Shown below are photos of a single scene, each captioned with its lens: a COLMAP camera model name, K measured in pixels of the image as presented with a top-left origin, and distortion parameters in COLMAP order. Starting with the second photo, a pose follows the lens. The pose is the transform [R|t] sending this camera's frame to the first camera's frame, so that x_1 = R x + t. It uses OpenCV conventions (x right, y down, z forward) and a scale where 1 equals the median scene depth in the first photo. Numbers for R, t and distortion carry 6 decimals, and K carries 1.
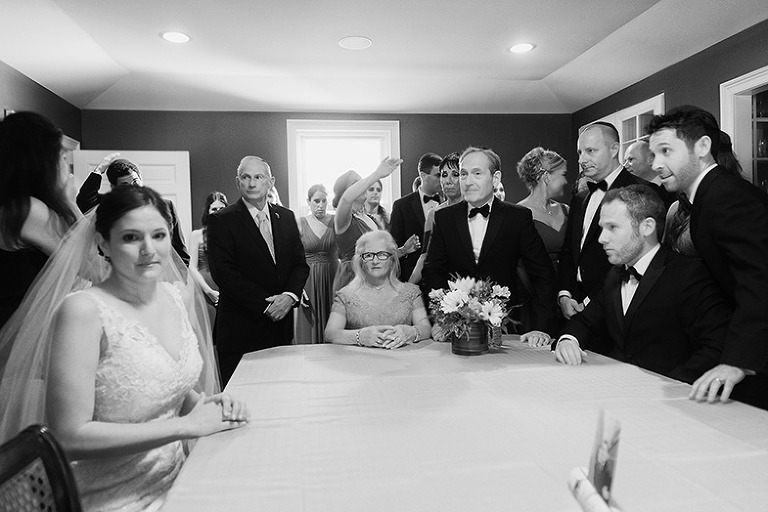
lens RADIAL K [[525.7, 0, 384.0], [0, 525.7, 256.0], [0, 0, 1]] dist [-0.001208, -0.000193]
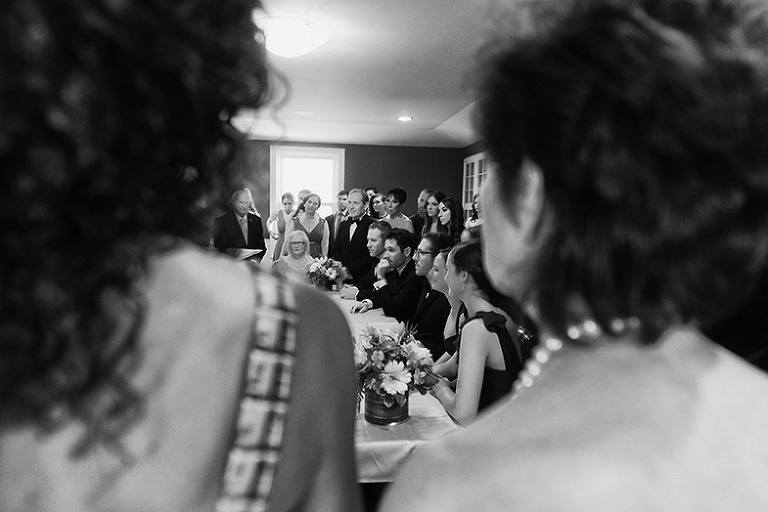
lens RADIAL K [[525.7, 0, 384.0], [0, 525.7, 256.0], [0, 0, 1]] dist [-0.001208, -0.000193]
pose [[0.998829, 0.037978, -0.029984, 0.347935], [-0.035968, 0.997239, 0.064961, -0.089210], [0.032368, -0.063806, 0.997437, -0.918366]]
